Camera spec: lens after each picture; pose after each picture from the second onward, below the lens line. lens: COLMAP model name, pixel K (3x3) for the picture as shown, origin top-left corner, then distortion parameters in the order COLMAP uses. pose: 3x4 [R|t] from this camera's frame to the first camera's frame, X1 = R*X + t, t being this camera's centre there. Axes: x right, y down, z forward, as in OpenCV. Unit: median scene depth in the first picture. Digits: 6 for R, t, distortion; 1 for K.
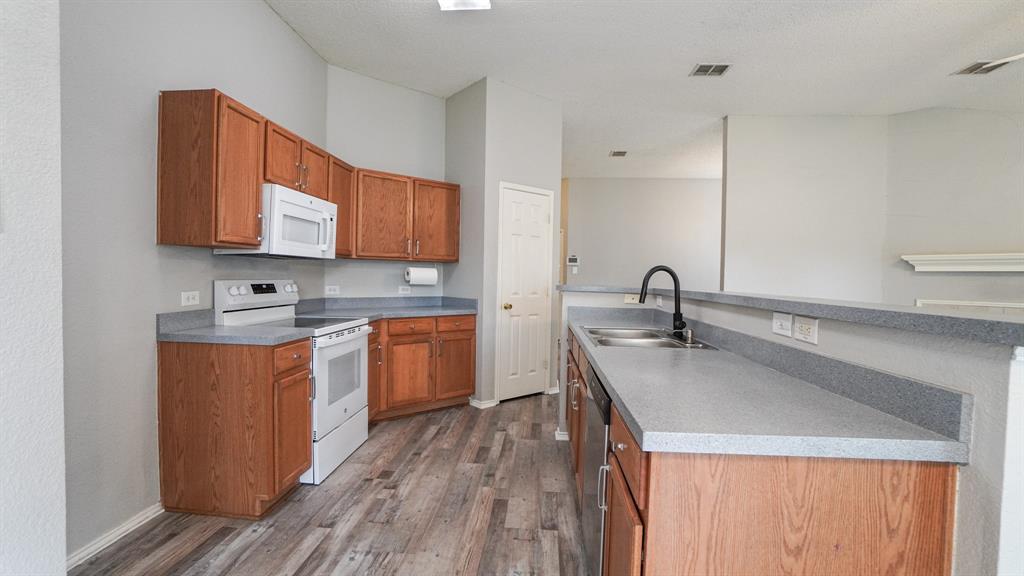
lens RADIAL K [[457.0, 0, 506.0], [0, 457.0, 287.7], [0, 0, 1]] dist [-0.064024, 0.022161]
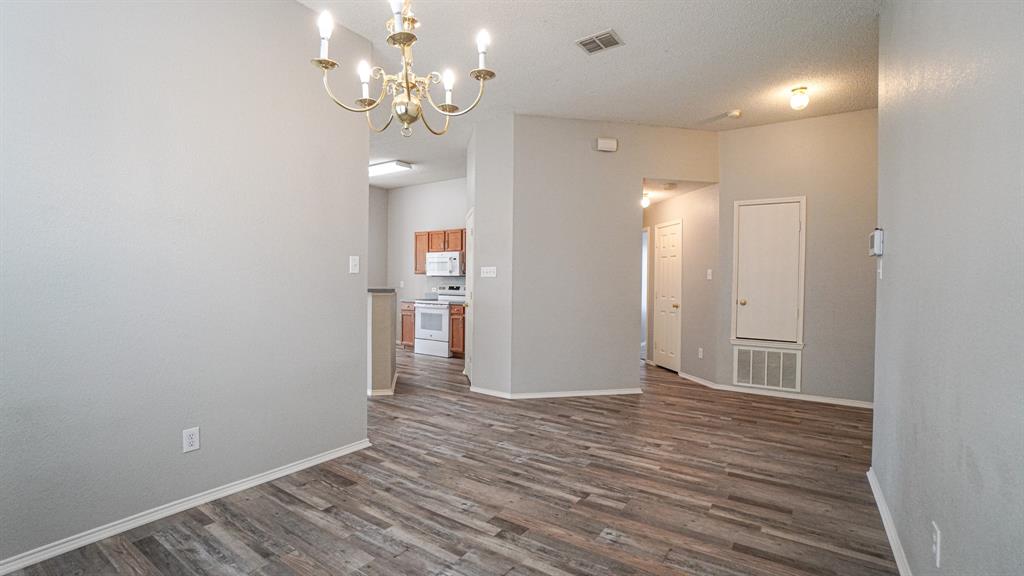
lens RADIAL K [[457.0, 0, 506.0], [0, 457.0, 287.7], [0, 0, 1]] dist [-0.064024, 0.022161]
pose [[-0.480960, -0.012285, -0.876656, 1.277054], [-0.045620, 0.998898, 0.011031, -0.033630], [0.875555, 0.045299, -0.480991, 1.967415]]
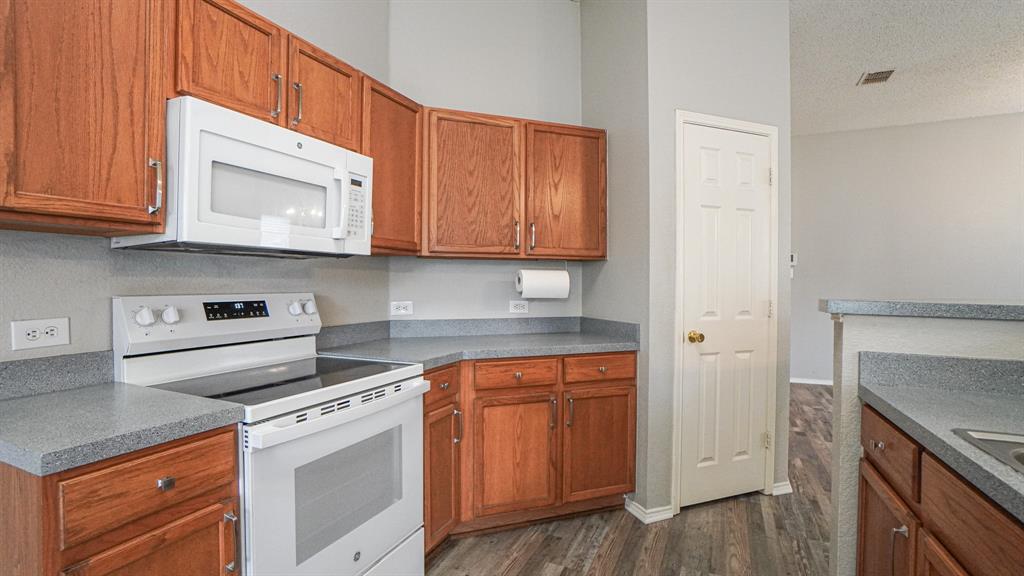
lens RADIAL K [[457.0, 0, 506.0], [0, 457.0, 287.7], [0, 0, 1]] dist [-0.064024, 0.022161]
pose [[0.936144, -0.012024, -0.351412, -0.020514], [0.005217, 0.999780, -0.020309, -0.009705], [0.351579, 0.017178, 0.936001, 0.458742]]
